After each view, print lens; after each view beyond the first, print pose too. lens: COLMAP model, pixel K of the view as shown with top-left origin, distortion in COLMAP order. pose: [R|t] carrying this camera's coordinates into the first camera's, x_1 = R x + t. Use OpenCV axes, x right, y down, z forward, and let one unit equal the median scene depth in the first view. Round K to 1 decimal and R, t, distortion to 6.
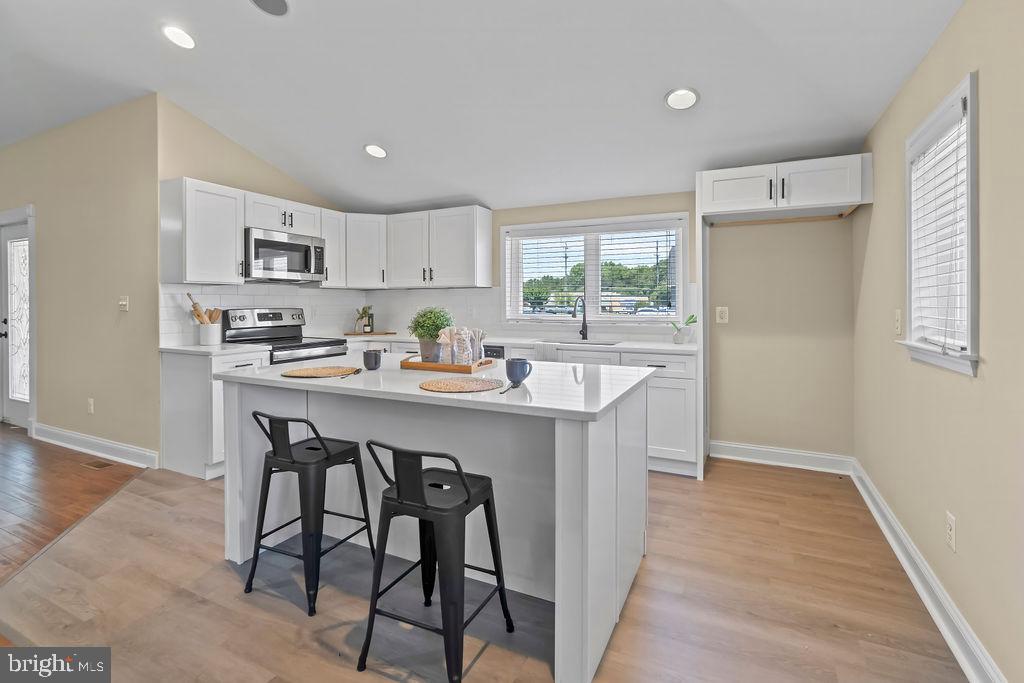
lens RADIAL K [[478.9, 0, 515.4], [0, 478.9, 302.9], [0, 0, 1]] dist [-0.001384, -0.000033]
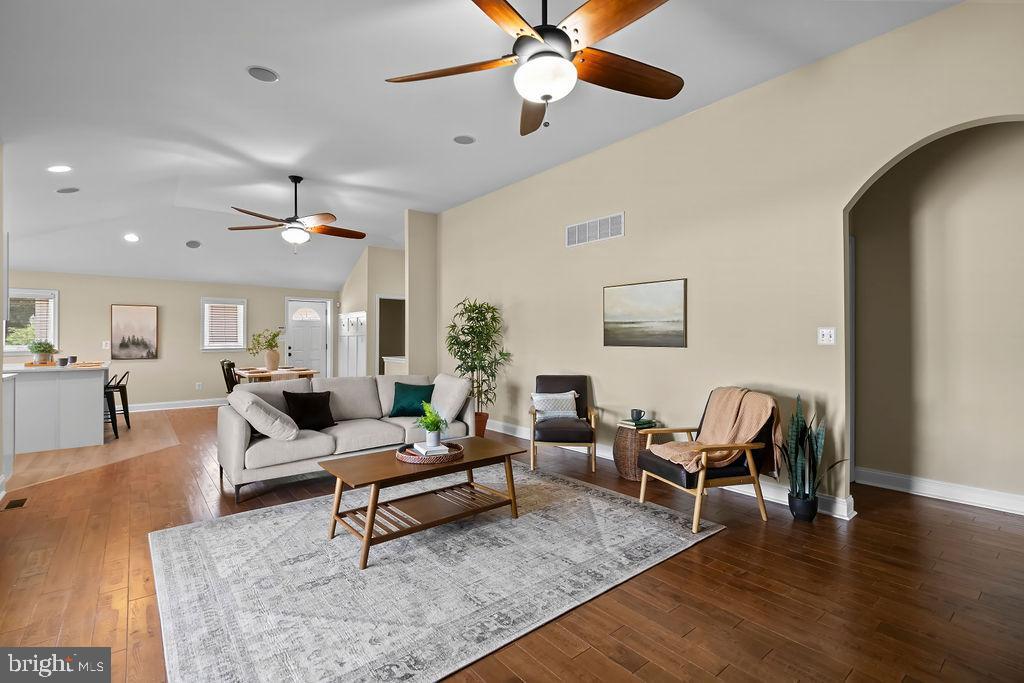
lens RADIAL K [[452.3, 0, 511.0], [0, 452.3, 337.7], [0, 0, 1]] dist [-0.000246, 0.000106]
pose [[-0.916667, 0.007760, 0.399577, -2.081795], [0.006783, 0.999970, -0.003858, 0.013651], [-0.399594, -0.000826, -0.916692, 1.390862]]
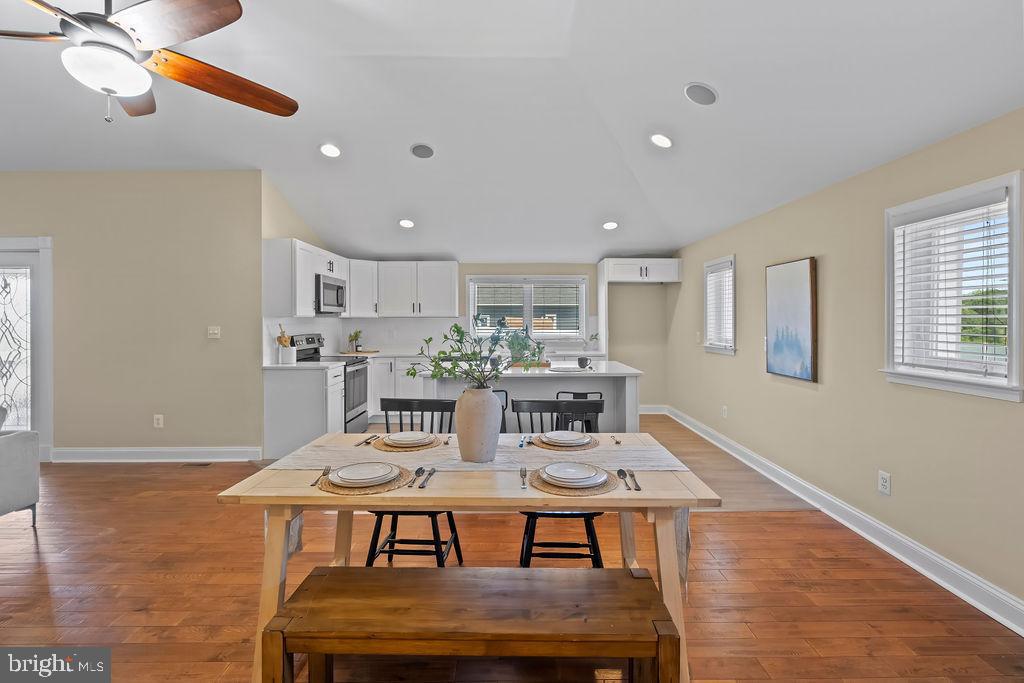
lens RADIAL K [[473.3, 0, 515.5], [0, 473.3, 319.6], [0, 0, 1]] dist [-0.001557, 0.000526]
pose [[0.893182, -0.001611, 0.449693, -0.666827], [0.001708, 0.999999, 0.000189, -0.030784], [-0.449693, 0.000600, 0.893183, -0.428133]]
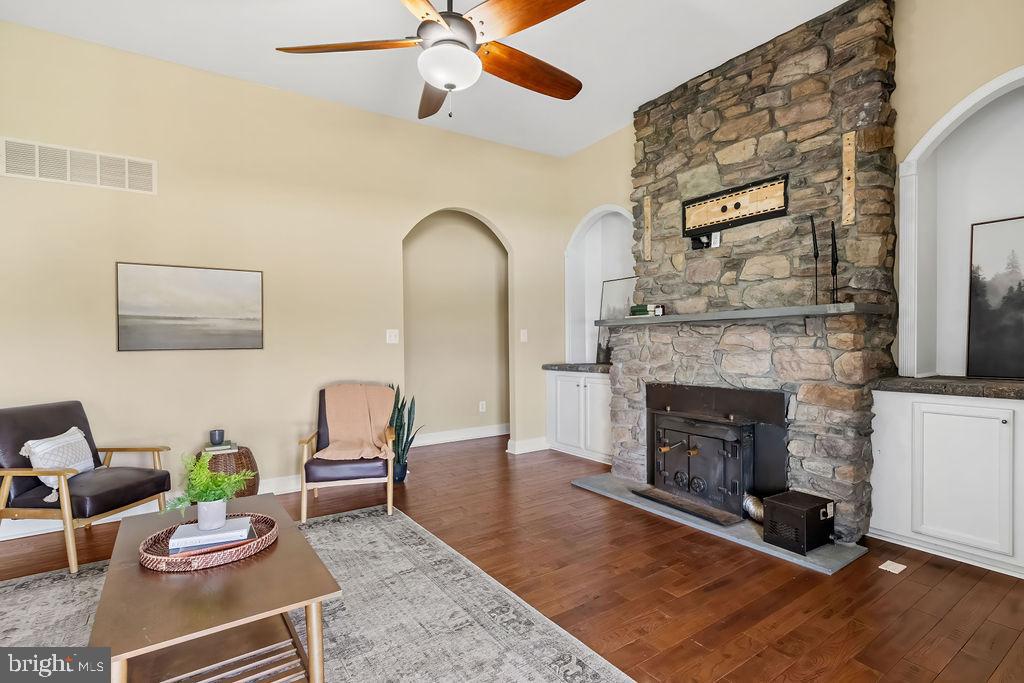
lens RADIAL K [[528.4, 0, 484.5], [0, 528.4, 346.8], [0, 0, 1]] dist [-0.001292, 0.000002]
pose [[-0.496132, 0.020956, -0.867994, -1.318693], [0.012055, 0.999779, 0.017247, 0.016795], [0.868164, -0.001907, -0.496274, 1.206650]]
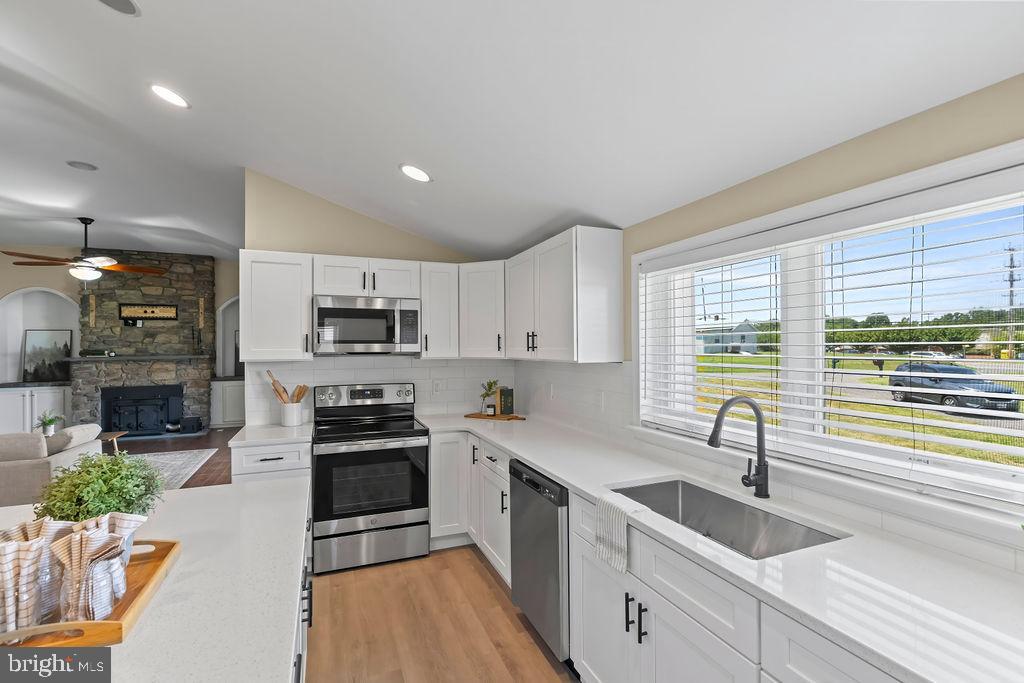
lens RADIAL K [[458.6, 0, 514.7], [0, 458.6, 345.0], [0, 0, 1]] dist [0.015377, 0.000165]
pose [[0.750483, -0.002716, -0.660884, 0.276223], [0.001711, 0.999996, -0.002167, -0.065321], [0.660888, 0.000495, 0.750485, 0.617887]]
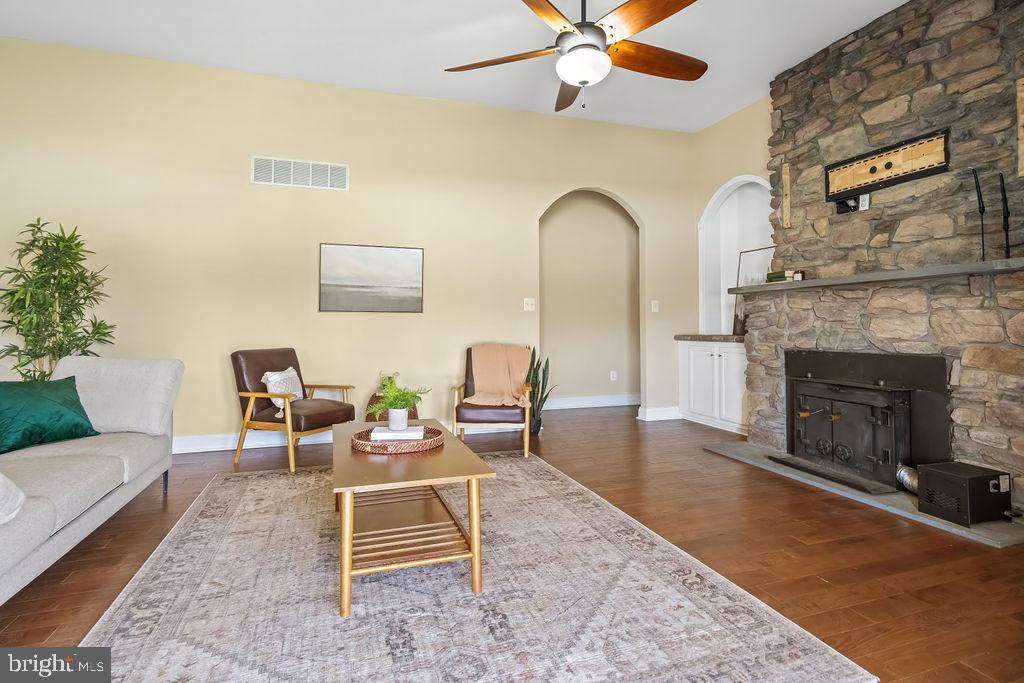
lens RADIAL K [[518.6, 0, 463.8], [0, 518.6, 306.7], [0, 0, 1]] dist [0.000856, 0.001354]
pose [[-0.722789, -0.021982, -0.690720, -1.222785], [-0.000575, 0.999513, -0.031208, 0.059907], [0.691069, -0.022160, -0.722449, 1.269623]]
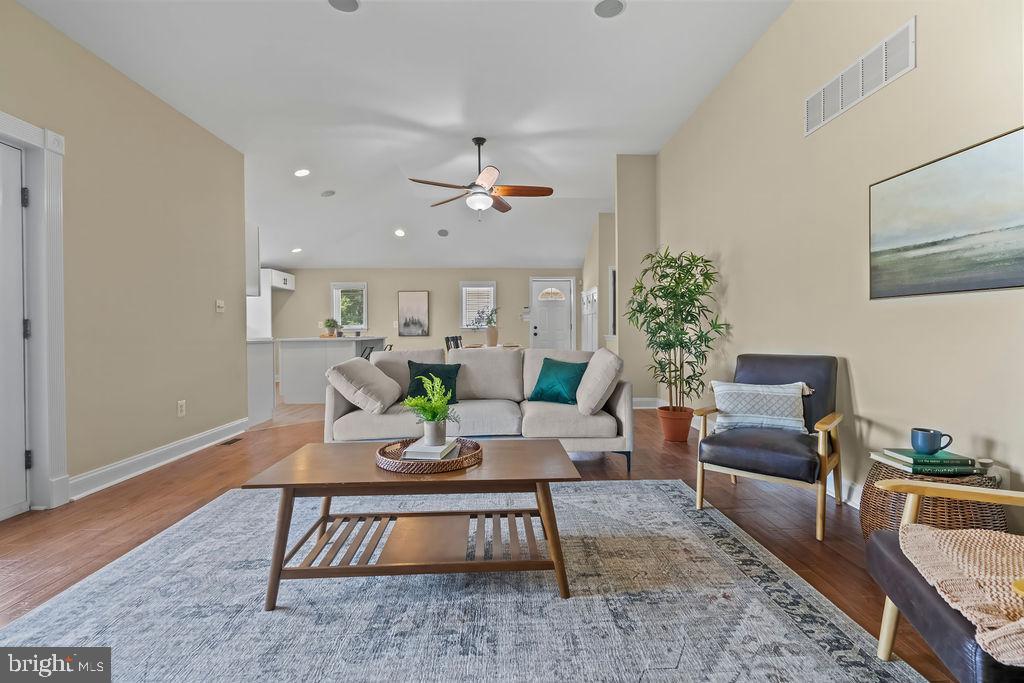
lens RADIAL K [[452.7, 0, 526.3], [0, 452.7, 332.4], [0, 0, 1]] dist [0.000139, 0.000175]
pose [[-0.500128, 0.003863, 0.865943, -2.131195], [0.012835, 0.999913, 0.002953, 0.071791], [-0.865856, 0.012591, -0.500134, 0.894652]]
